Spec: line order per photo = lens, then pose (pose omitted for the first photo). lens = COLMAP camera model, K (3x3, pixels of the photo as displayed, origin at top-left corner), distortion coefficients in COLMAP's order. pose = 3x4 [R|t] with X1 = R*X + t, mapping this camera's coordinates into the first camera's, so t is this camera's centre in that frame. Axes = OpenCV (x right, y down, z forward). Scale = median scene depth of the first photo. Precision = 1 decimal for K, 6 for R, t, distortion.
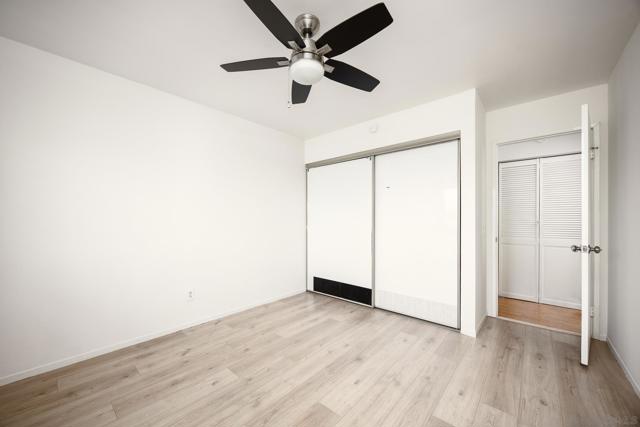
lens RADIAL K [[245.5, 0, 320.4], [0, 245.5, 217.4], [0, 0, 1]] dist [-0.003154, 0.000090]
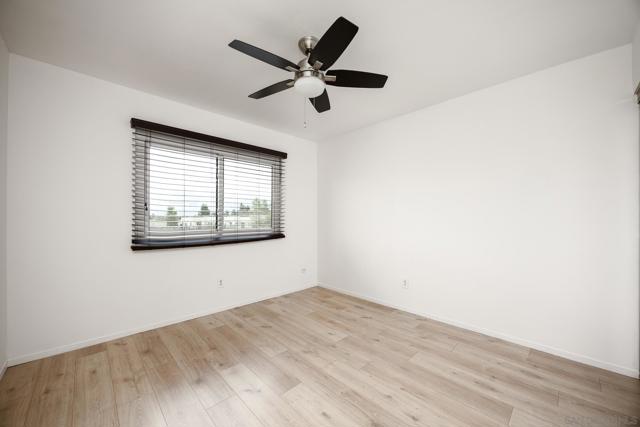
lens RADIAL K [[245.5, 0, 320.4], [0, 245.5, 215.6], [0, 0, 1]] dist [-0.003154, 0.000090]
pose [[-0.081664, -0.006451, -0.996639, 0.789585], [0.011687, 0.999904, -0.007430, 0.004186], [0.996591, -0.012254, -0.081580, 0.852868]]
